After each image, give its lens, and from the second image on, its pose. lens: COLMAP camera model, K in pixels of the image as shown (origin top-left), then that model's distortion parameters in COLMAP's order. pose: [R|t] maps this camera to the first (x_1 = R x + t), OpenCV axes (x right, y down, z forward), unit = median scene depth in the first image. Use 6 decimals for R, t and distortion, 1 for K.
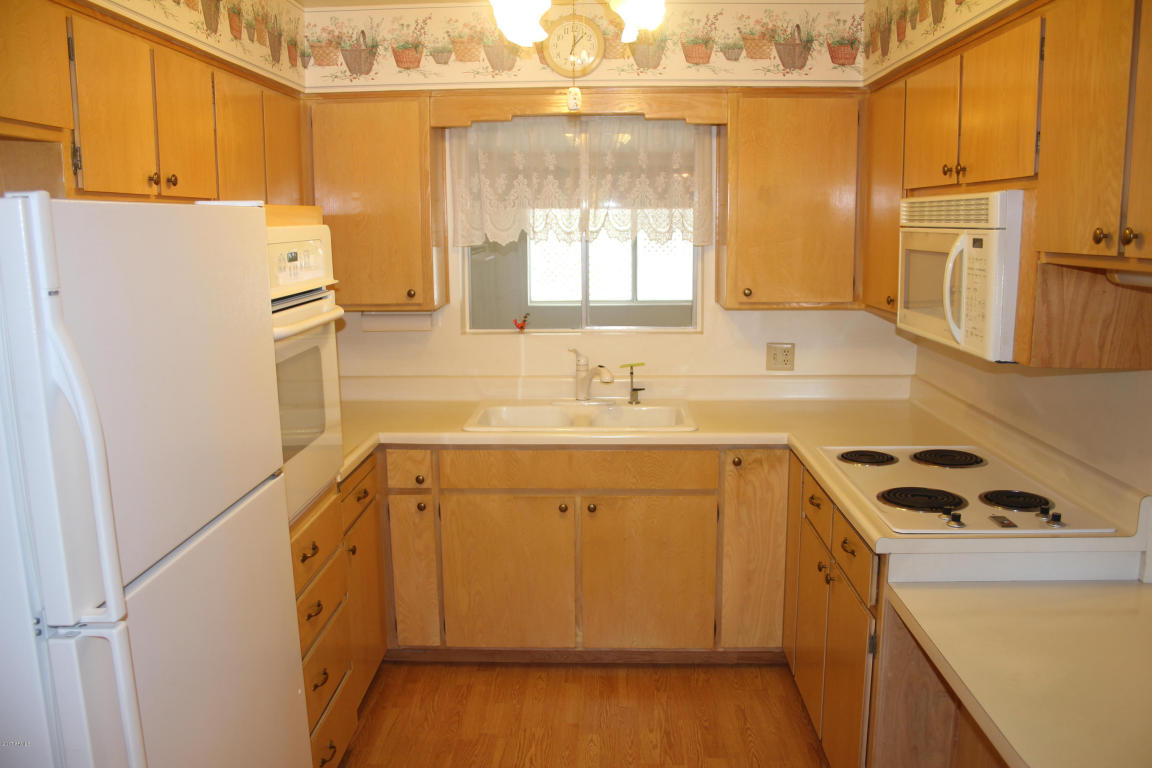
lens RADIAL K [[942.7, 0, 572.0], [0, 942.7, 381.3], [0, 0, 1]] dist [-0.124850, 0.049906]
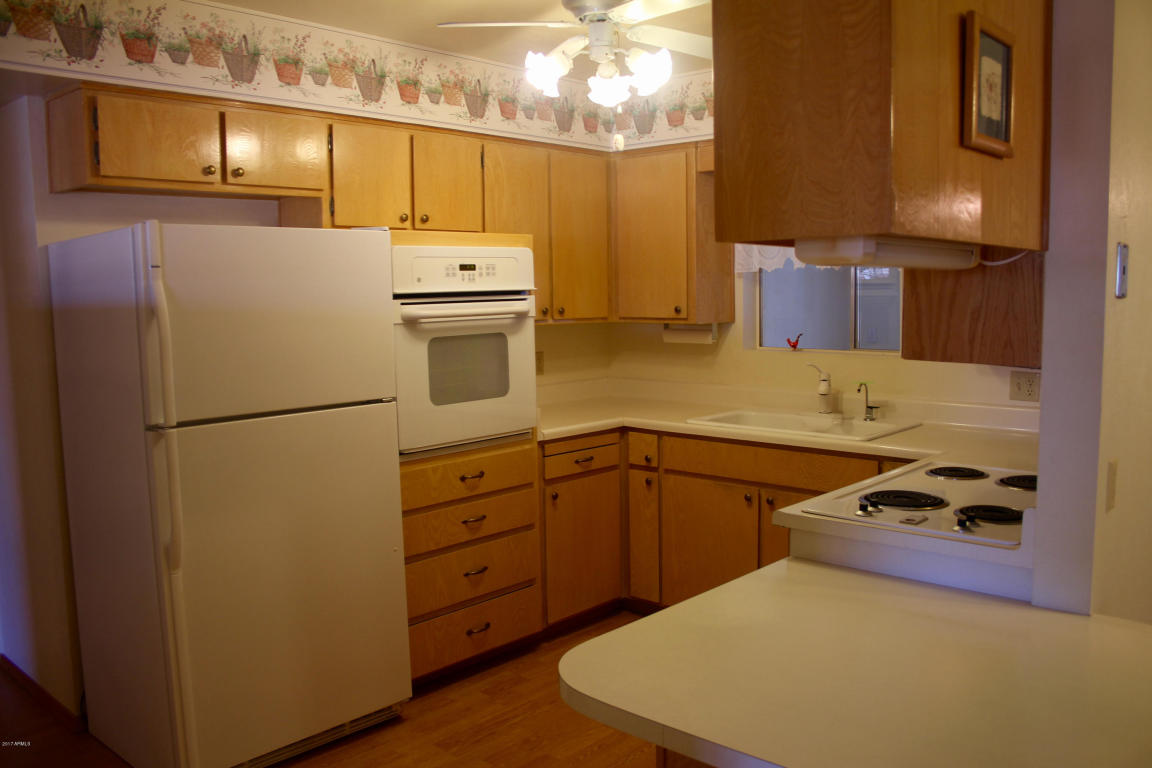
lens RADIAL K [[942.7, 0, 578.5], [0, 942.7, 395.8], [0, 0, 1]] dist [-0.124850, 0.049906]
pose [[0.764821, 0.072138, -0.640191, 0.548691], [-0.100933, 0.994857, -0.008480, 0.042841], [0.636287, 0.071102, 0.768169, -0.007332]]
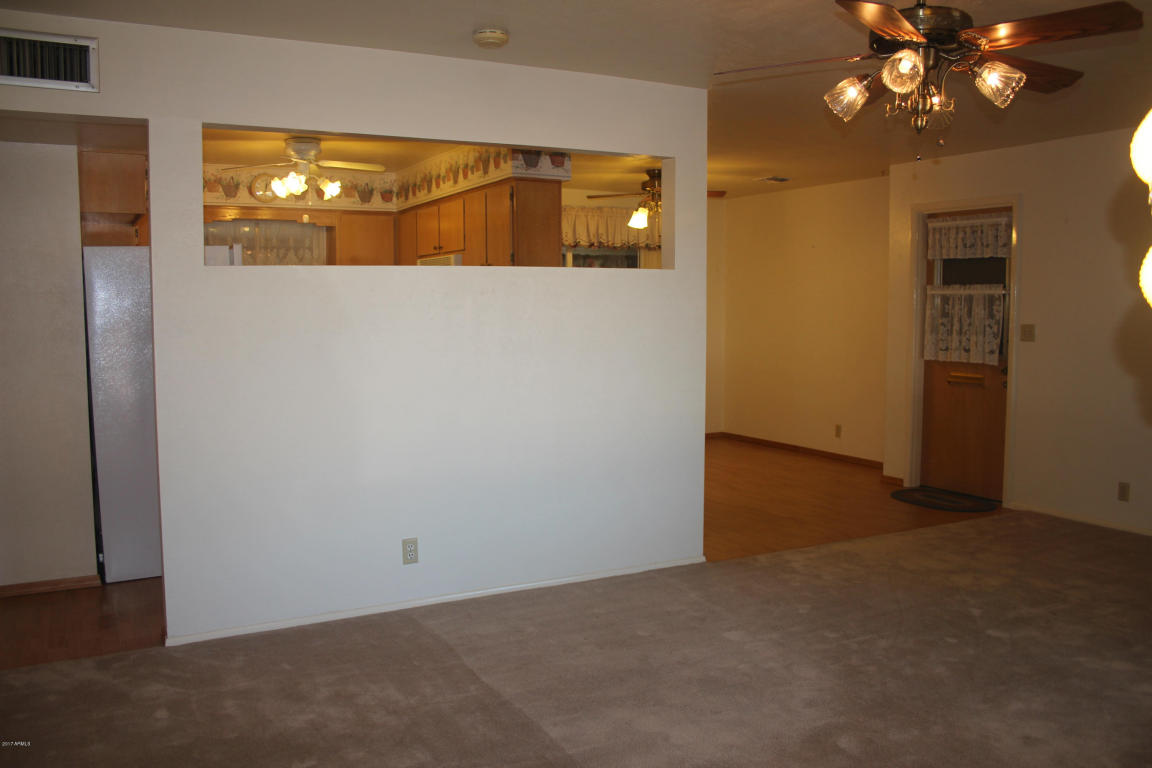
lens RADIAL K [[942.7, 0, 575.4], [0, 942.7, 387.0], [0, 0, 1]] dist [-0.124850, 0.049906]
pose [[0.857481, -0.038123, 0.513102, -0.491824], [0.082042, 0.994623, -0.063206, 0.282994], [-0.507933, 0.096294, 0.855997, -1.123850]]
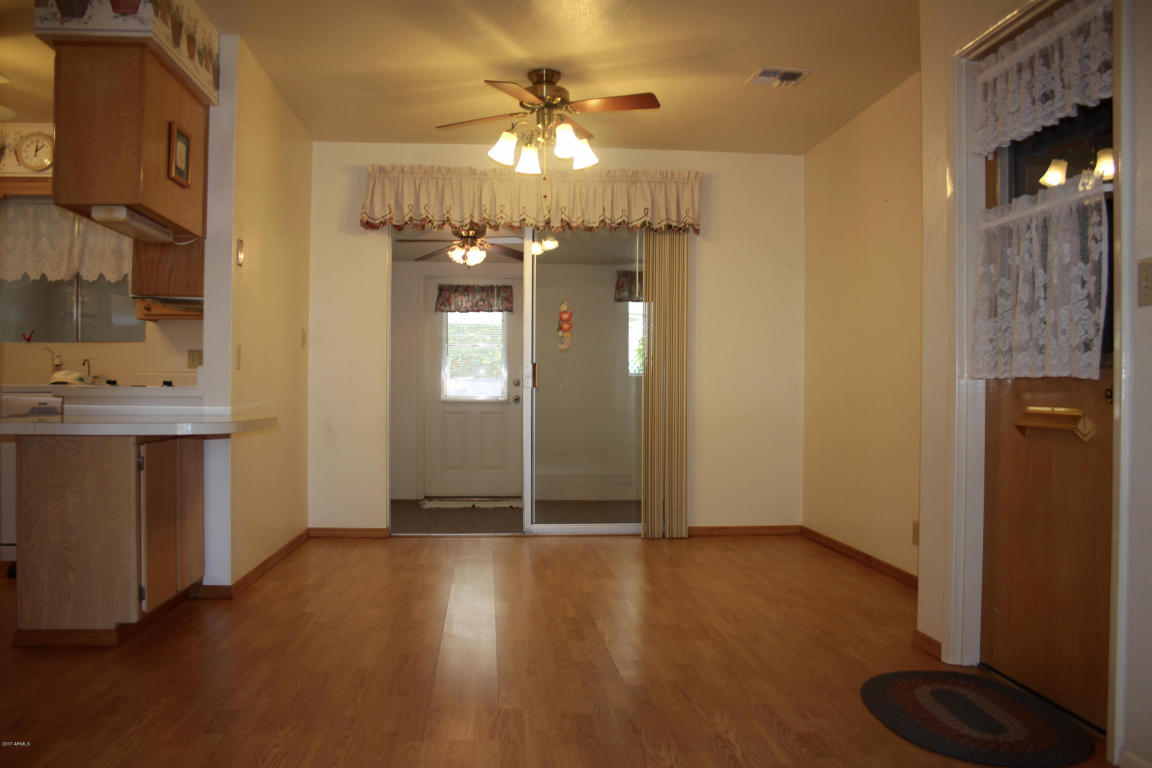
lens RADIAL K [[942.7, 0, 583.5], [0, 942.7, 382.1], [0, 0, 1]] dist [-0.124850, 0.049906]
pose [[0.989274, 0.014508, 0.145351, 0.713347], [0.010910, 0.984938, -0.172562, 0.310817], [-0.145666, 0.172297, 0.974215, -0.589061]]
